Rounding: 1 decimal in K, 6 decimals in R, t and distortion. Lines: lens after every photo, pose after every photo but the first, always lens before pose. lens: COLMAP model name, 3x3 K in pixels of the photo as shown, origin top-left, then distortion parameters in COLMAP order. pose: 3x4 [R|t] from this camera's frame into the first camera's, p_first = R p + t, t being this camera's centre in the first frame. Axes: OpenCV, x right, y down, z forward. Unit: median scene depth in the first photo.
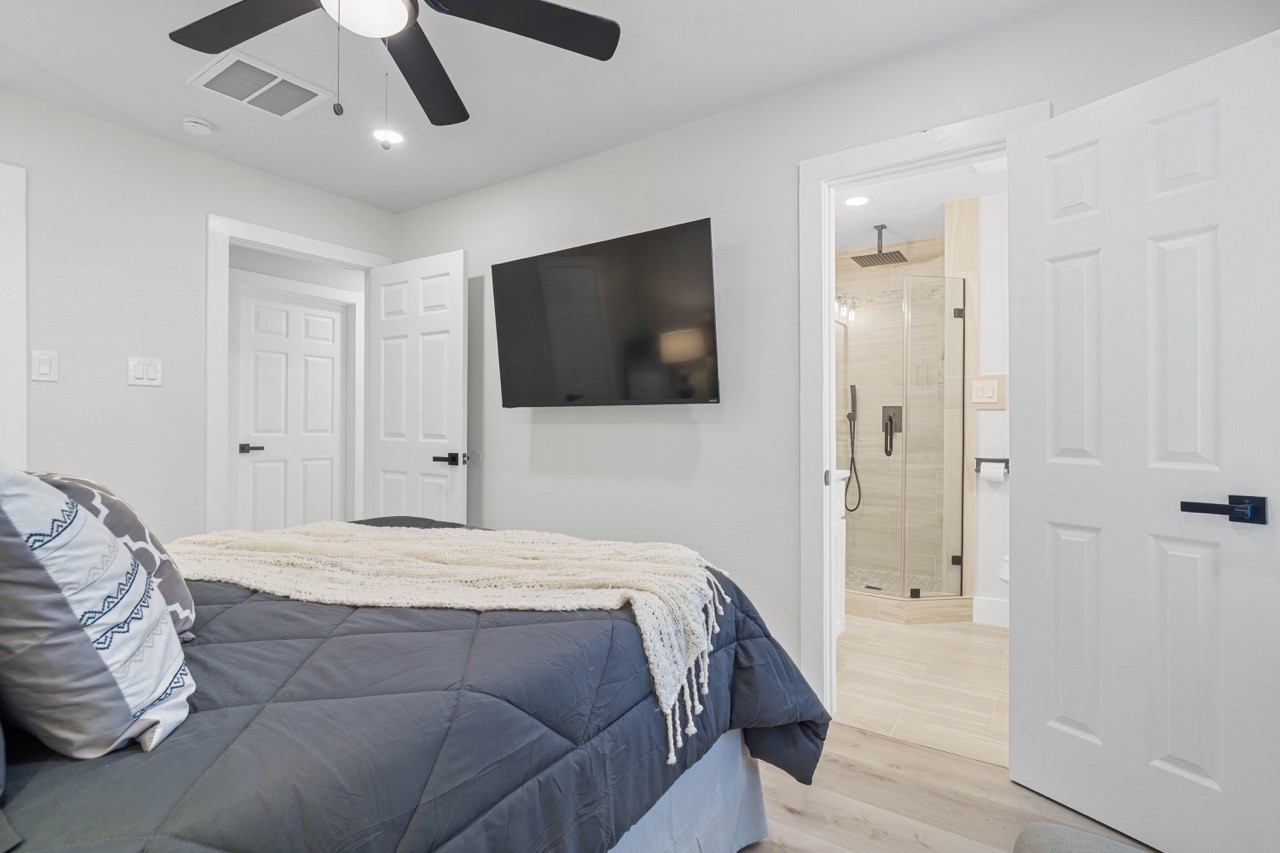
lens RADIAL K [[607.5, 0, 639.0], [0, 607.5, 420.6], [0, 0, 1]] dist [-0.009365, 0.001320]
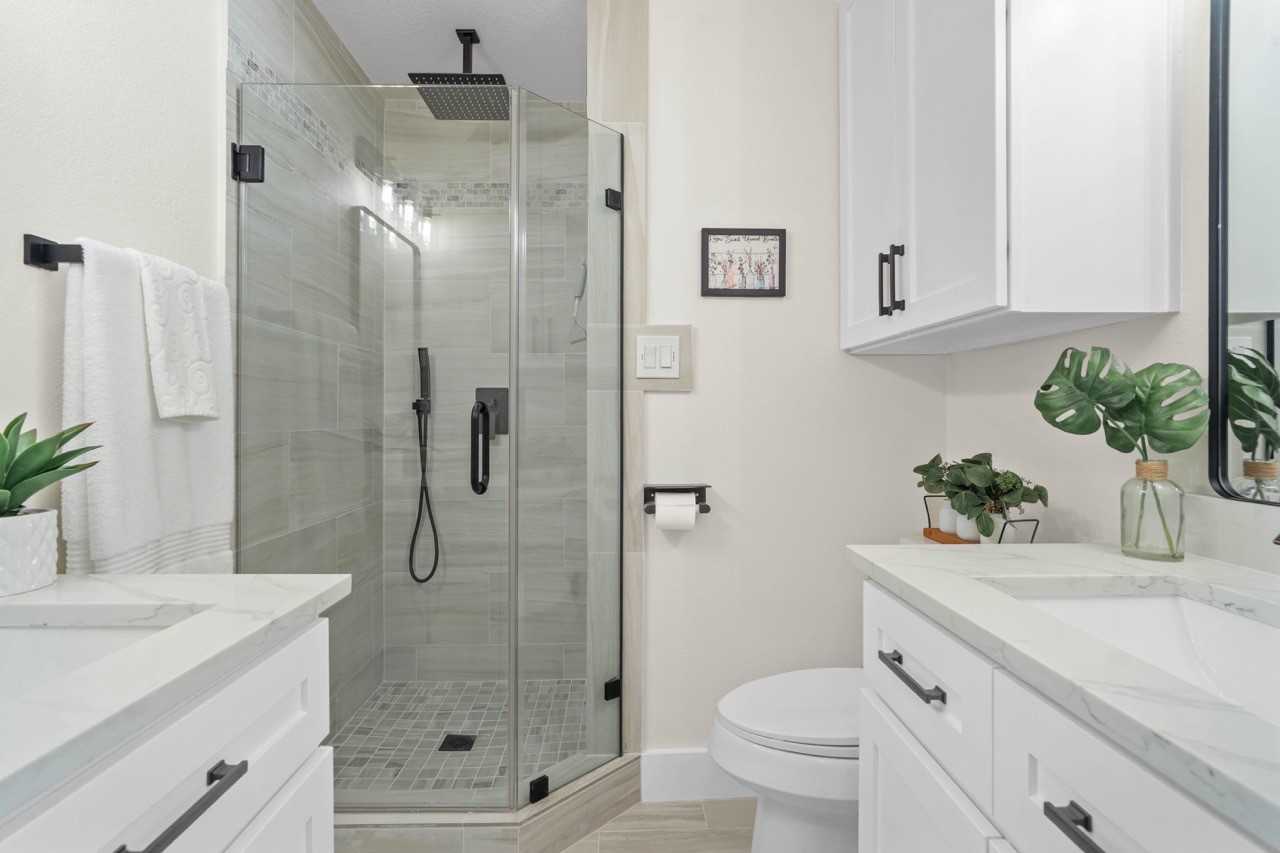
lens RADIAL K [[607.5, 0, 634.8], [0, 607.5, 420.4], [0, 0, 1]] dist [-0.009365, 0.001320]
pose [[0.818441, -0.008598, 0.574526, 0.211415], [0.003564, 0.999945, 0.009888, 0.001482], [-0.574580, -0.006045, 0.818426, 0.485637]]
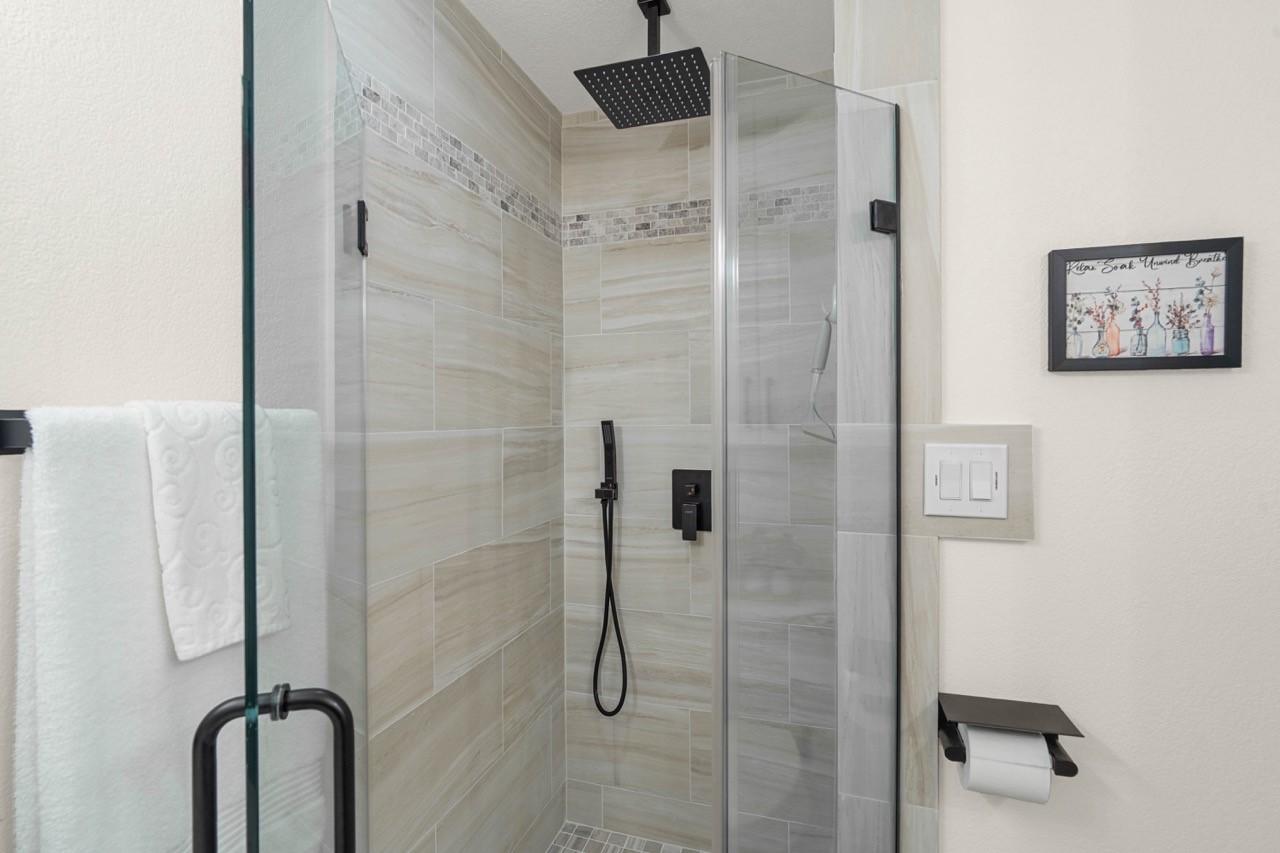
lens RADIAL K [[607.5, 0, 638.9], [0, 607.5, 421.3], [0, 0, 1]] dist [-0.009365, 0.001320]
pose [[0.961246, -0.015824, 0.275237, 0.275827], [0.011980, 0.999806, 0.015641, -0.069288], [-0.275432, -0.011738, 0.961249, 0.627294]]
